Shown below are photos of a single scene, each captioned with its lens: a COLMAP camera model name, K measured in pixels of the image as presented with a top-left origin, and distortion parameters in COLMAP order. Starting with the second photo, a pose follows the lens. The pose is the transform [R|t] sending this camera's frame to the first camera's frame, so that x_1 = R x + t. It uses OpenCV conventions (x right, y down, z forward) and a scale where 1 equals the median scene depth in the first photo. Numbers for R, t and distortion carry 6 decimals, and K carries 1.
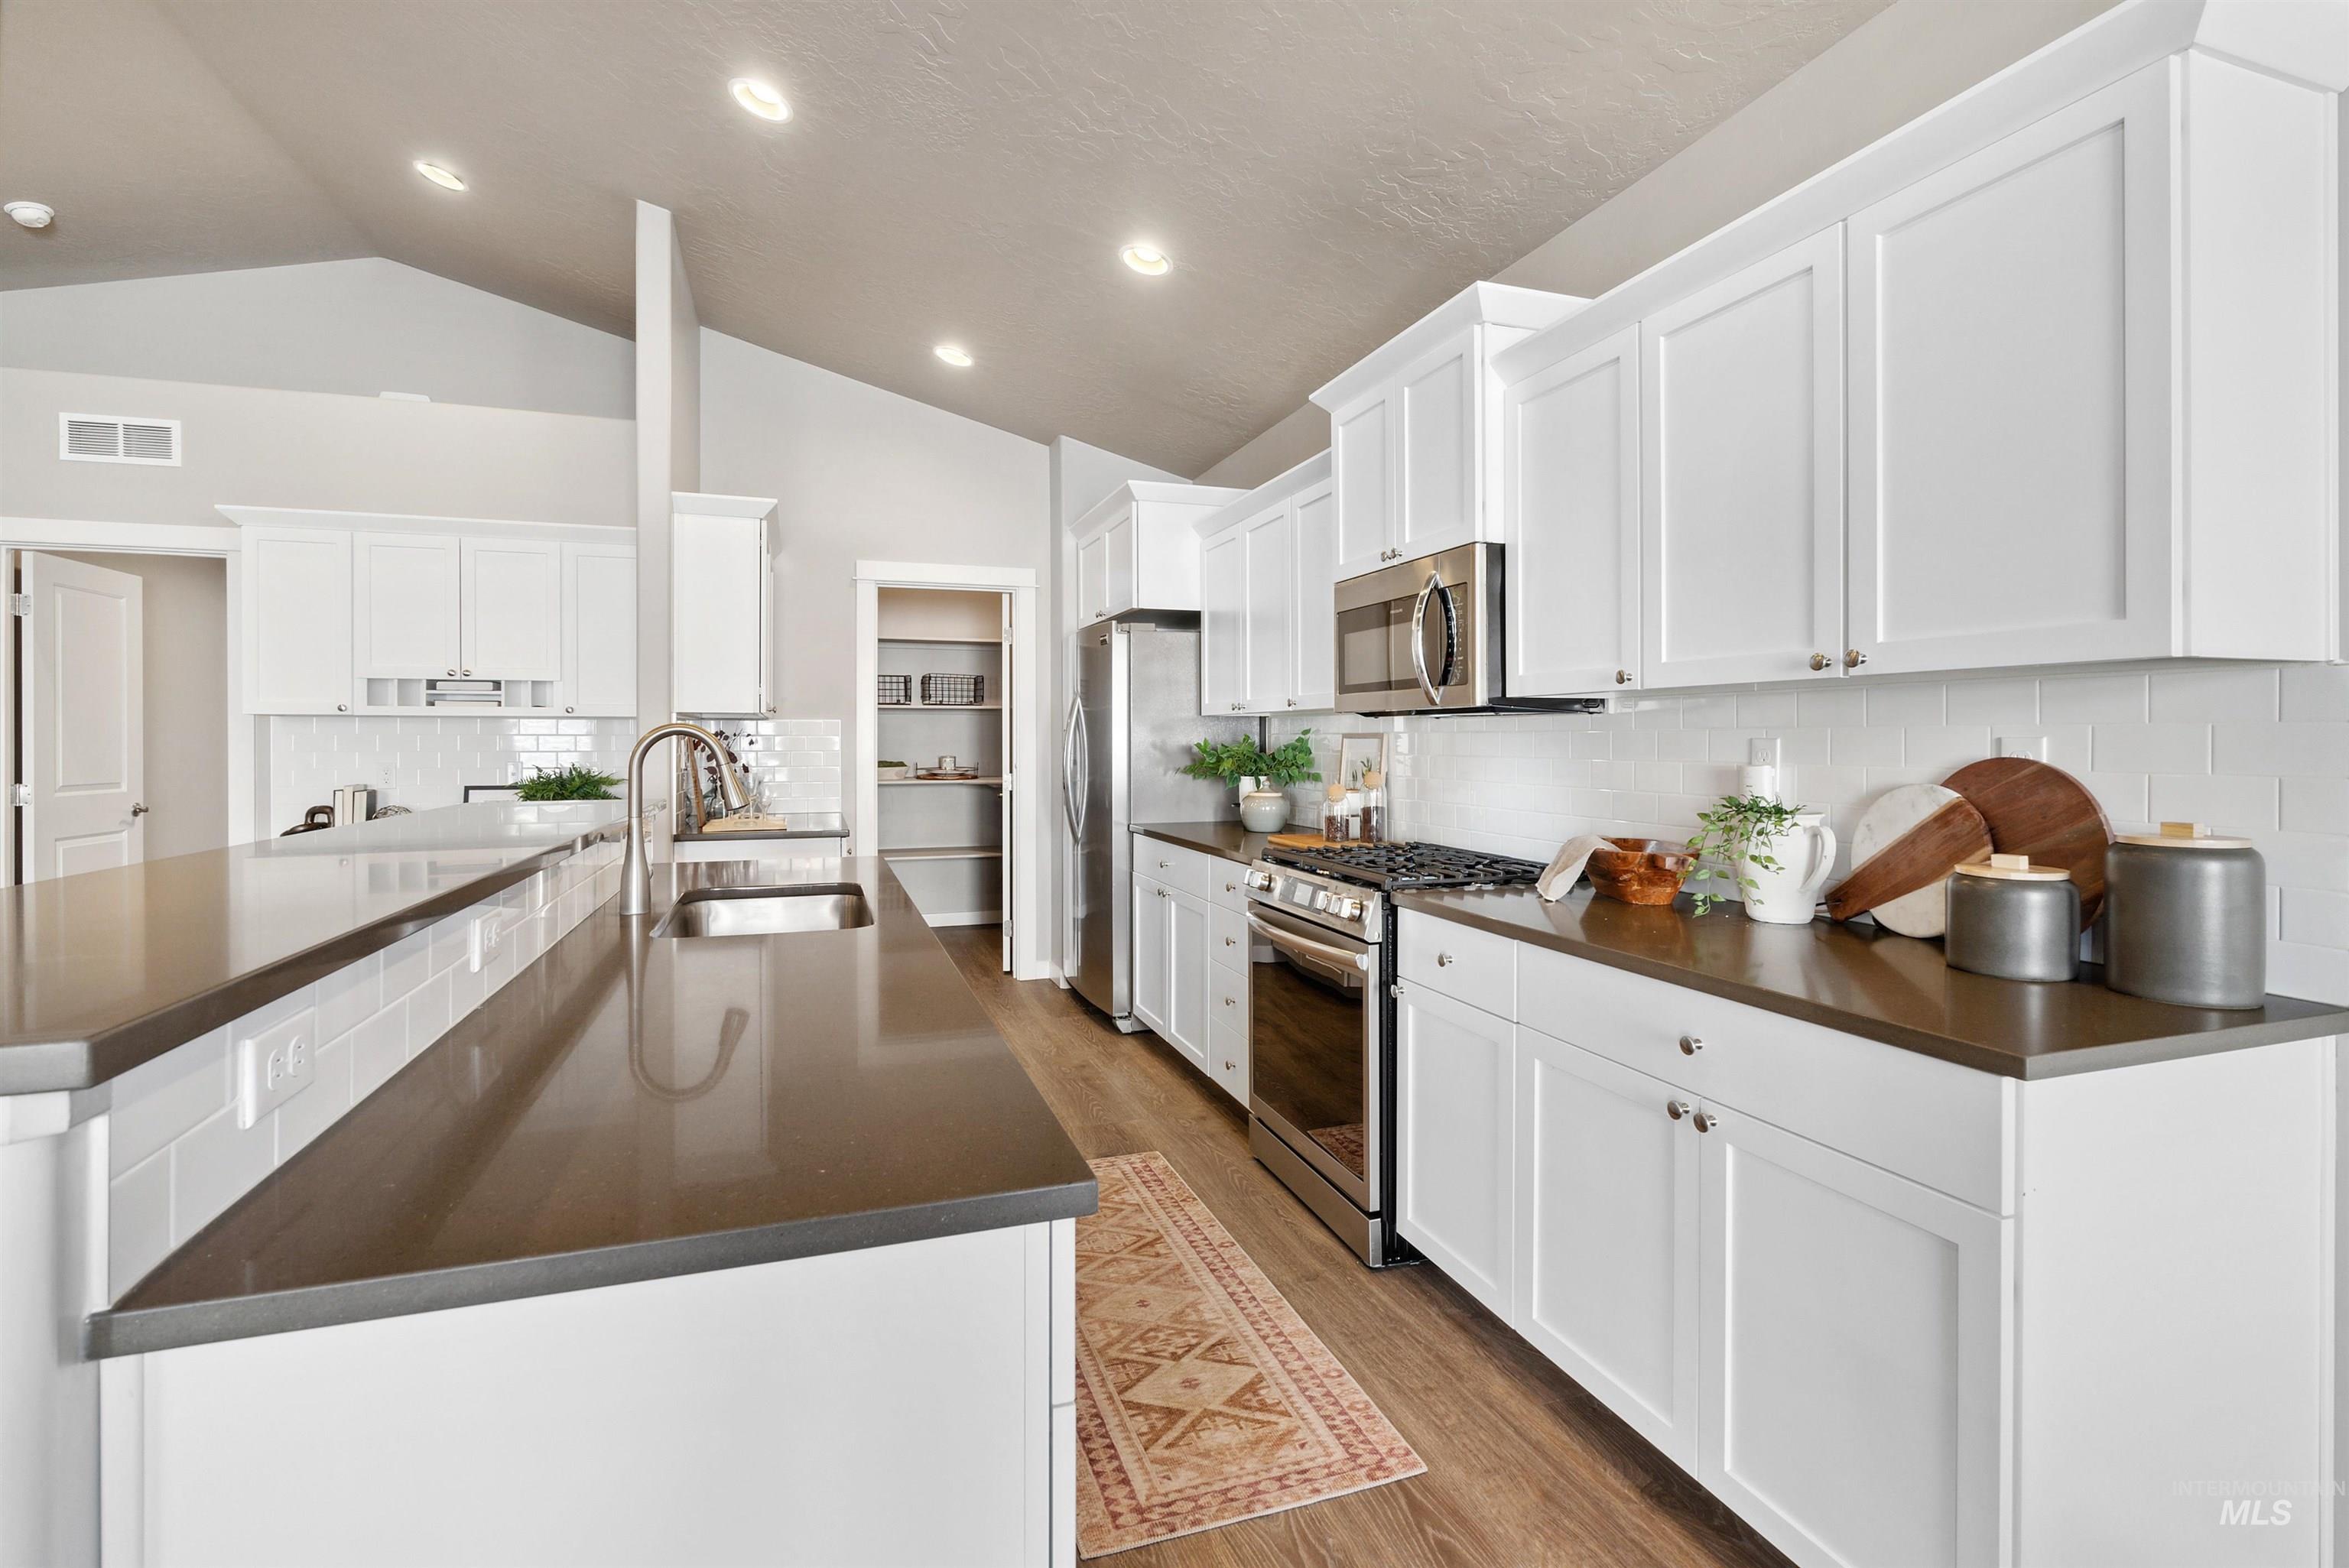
lens RADIAL K [[1071.1, 0, 1177.3], [0, 1071.1, 741.5], [0, 0, 1]] dist [-0.003093, -0.000016]
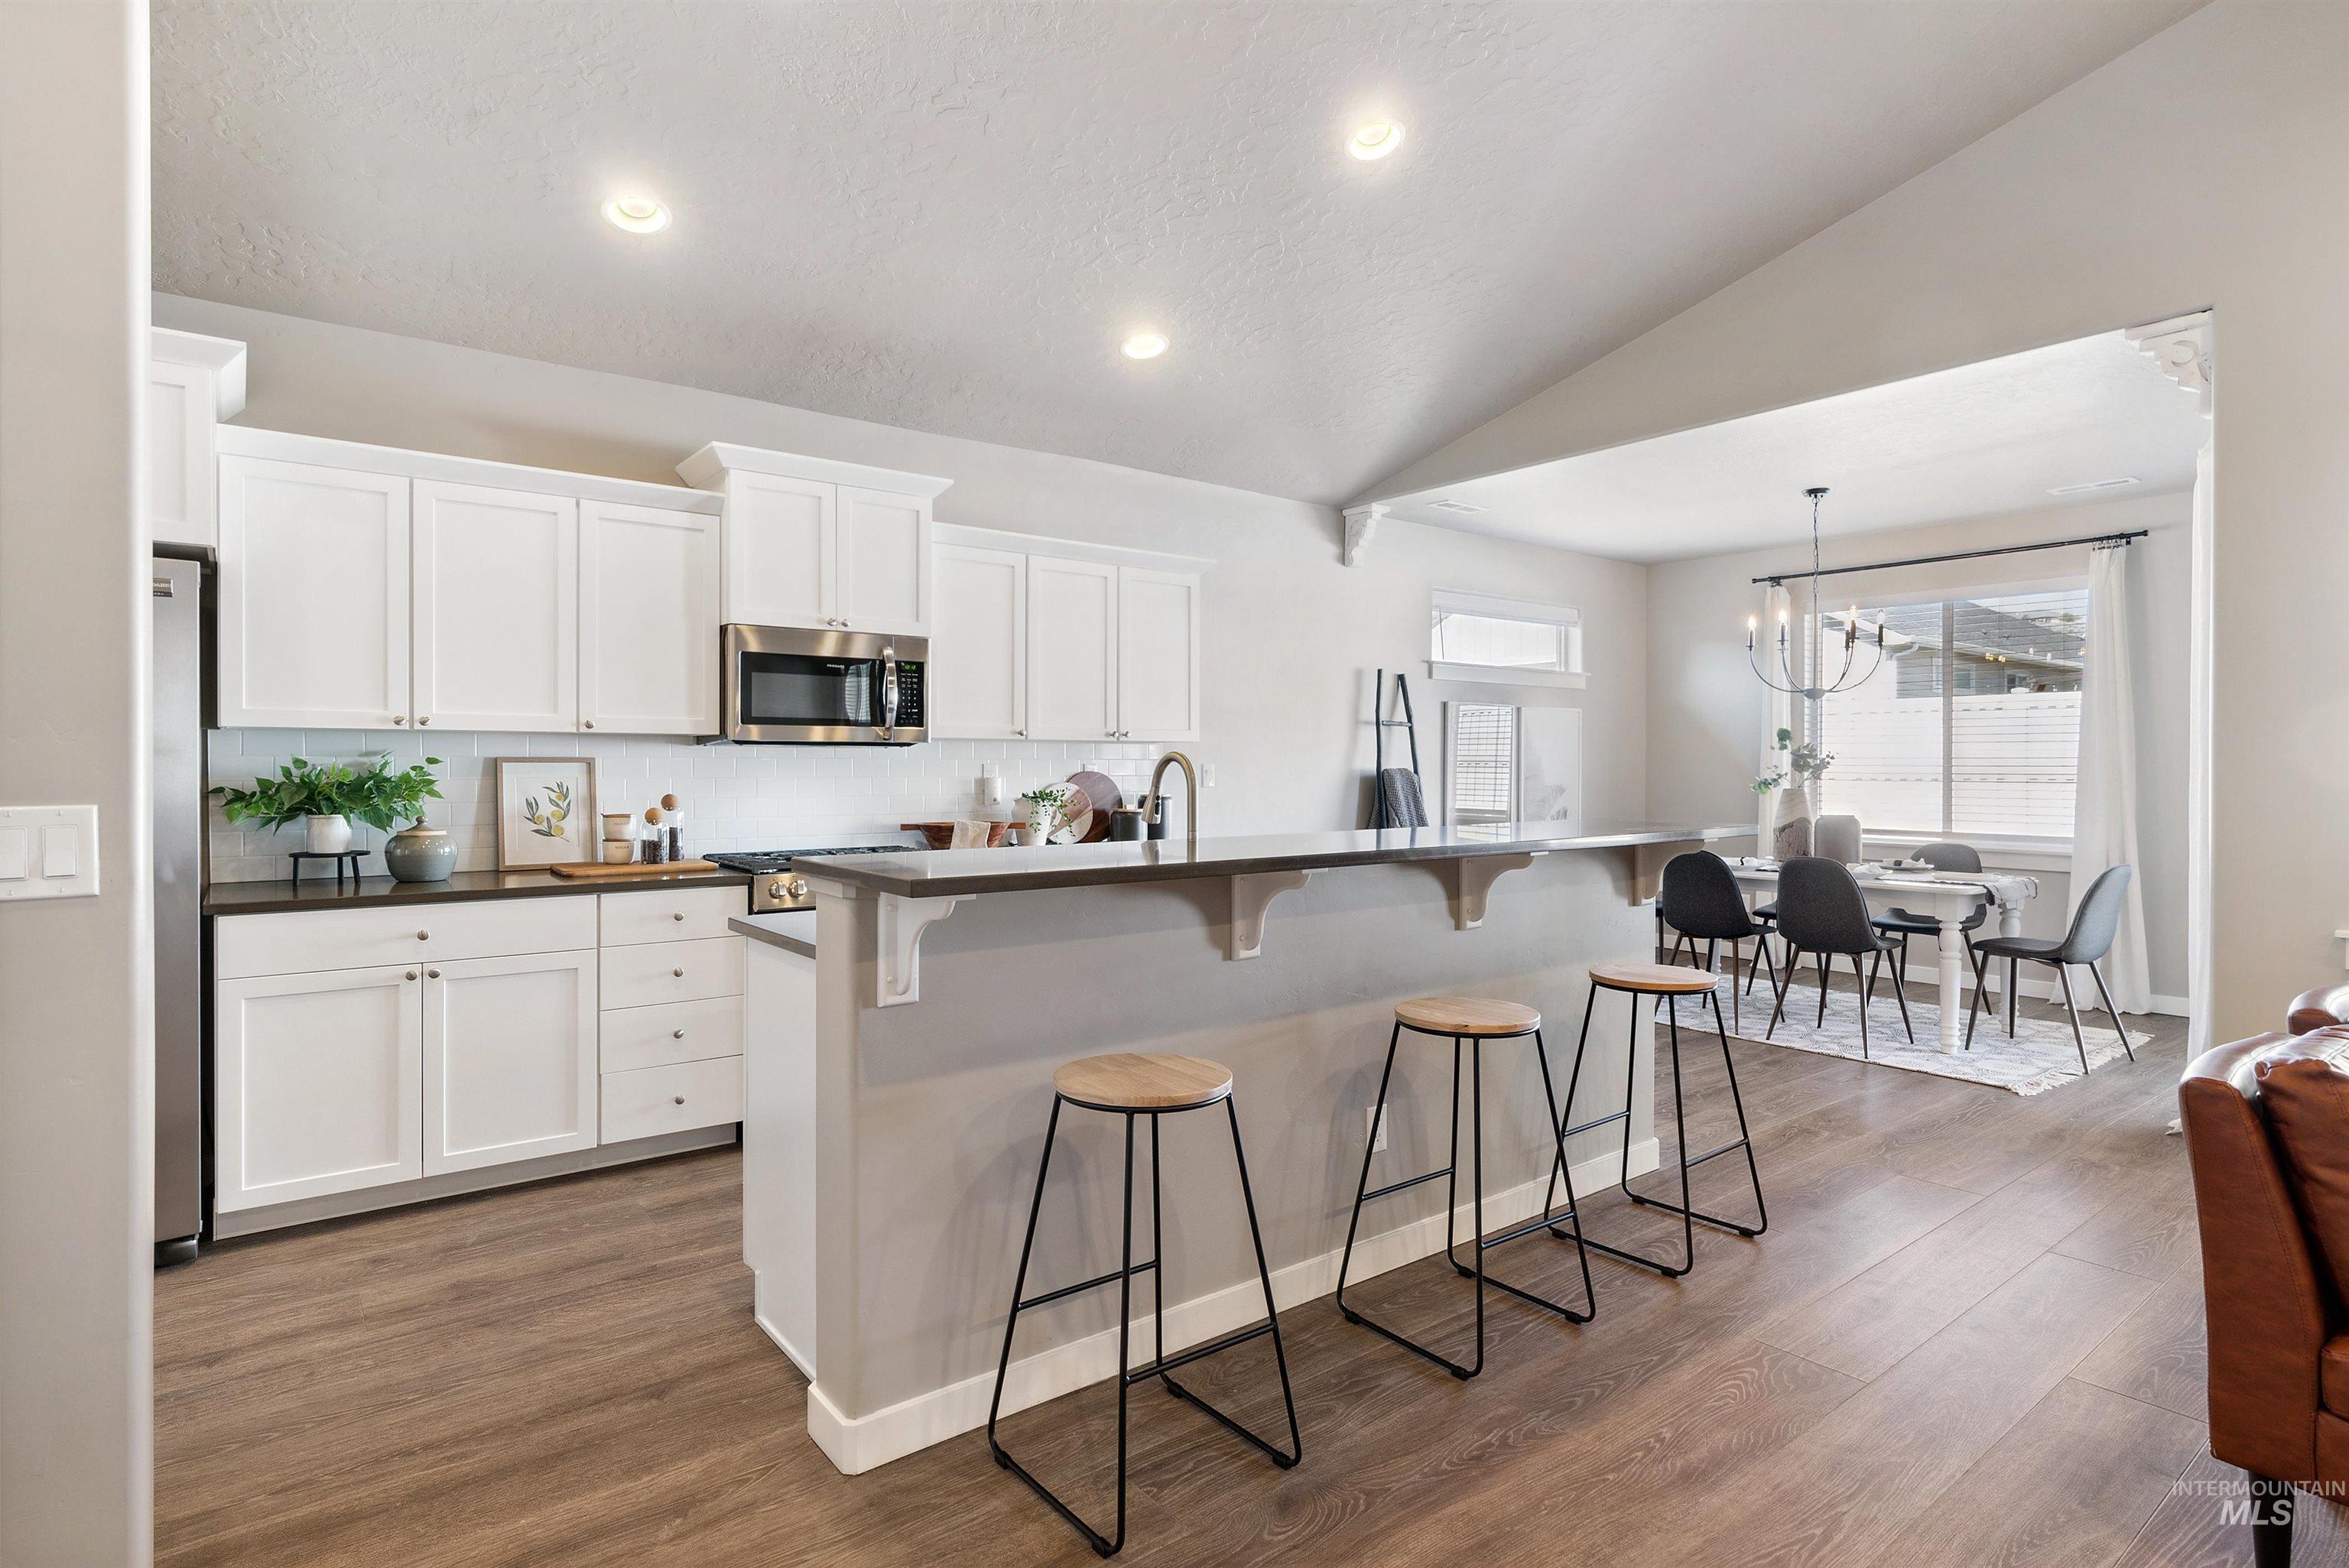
lens RADIAL K [[1198.6, 0, 1173.8], [0, 1198.6, 772.9], [0, 0, 1]] dist [-0.003763, -0.000428]
pose [[-0.322192, -0.007495, 0.946645, -1.362312], [-0.000170, 0.999969, 0.007860, -0.003214], [-0.946674, 0.002371, -0.322183, 1.123031]]
